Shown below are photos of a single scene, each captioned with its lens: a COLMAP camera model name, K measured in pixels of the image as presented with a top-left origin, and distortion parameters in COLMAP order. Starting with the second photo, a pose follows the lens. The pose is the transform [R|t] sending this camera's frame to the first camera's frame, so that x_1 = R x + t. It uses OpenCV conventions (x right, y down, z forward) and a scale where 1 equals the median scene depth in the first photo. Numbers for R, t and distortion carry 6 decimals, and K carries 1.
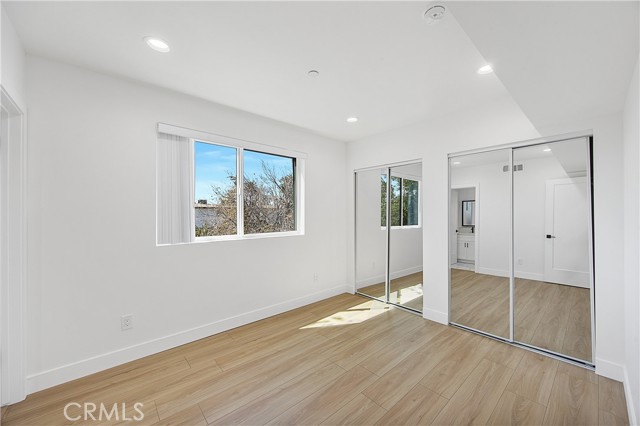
lens RADIAL K [[251.9, 0, 323.4], [0, 251.9, 214.3], [0, 0, 1]] dist [0.003027, 0.000008]
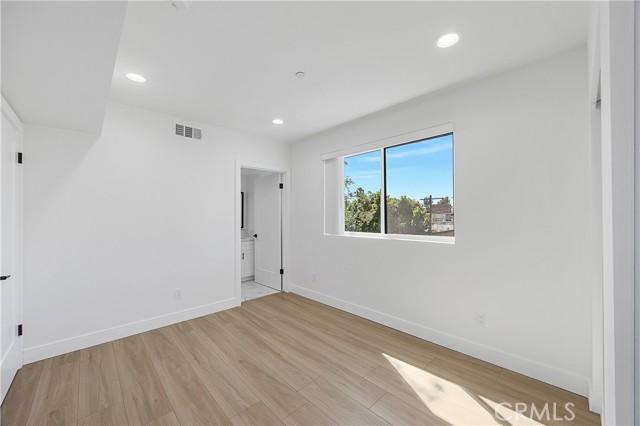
lens RADIAL K [[251.9, 0, 323.3], [0, 251.9, 213.7], [0, 0, 1]] dist [0.003027, 0.000008]
pose [[0.014221, -0.007203, -0.999873, 0.791319], [0.005468, 0.999960, -0.007125, 0.008215], [0.999884, -0.005366, 0.014260, 0.873725]]
